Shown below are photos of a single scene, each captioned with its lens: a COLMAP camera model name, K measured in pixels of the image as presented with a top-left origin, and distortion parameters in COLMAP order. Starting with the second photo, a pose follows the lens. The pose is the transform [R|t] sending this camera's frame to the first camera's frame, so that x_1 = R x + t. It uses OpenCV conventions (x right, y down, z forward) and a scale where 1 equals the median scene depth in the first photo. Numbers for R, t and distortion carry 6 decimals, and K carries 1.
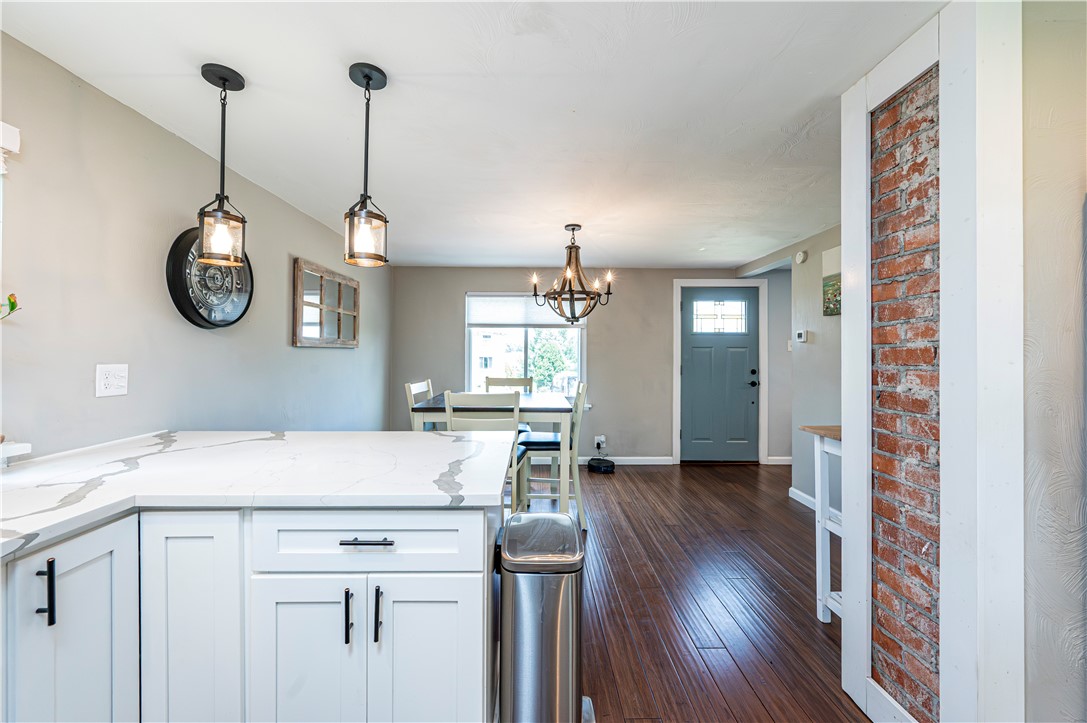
lens RADIAL K [[433.9, 0, 544.8], [0, 433.9, 346.8], [0, 0, 1]] dist [-0.000949, 0.000027]
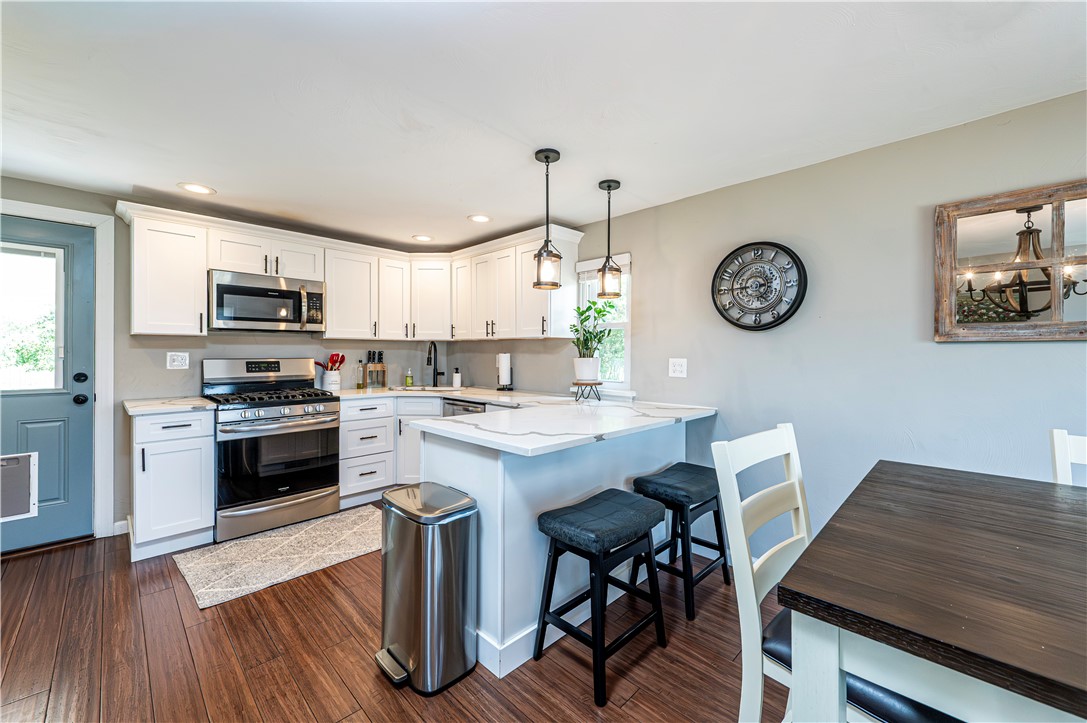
lens RADIAL K [[432.1, 0, 546.7], [0, 432.1, 352.8], [0, 0, 1]] dist [-0.002171, -0.000090]
pose [[-0.715077, -0.006888, -0.699012, 0.491306], [0.003358, 0.999906, -0.013289, 0.034839], [0.699038, -0.011850, -0.714987, 1.719375]]
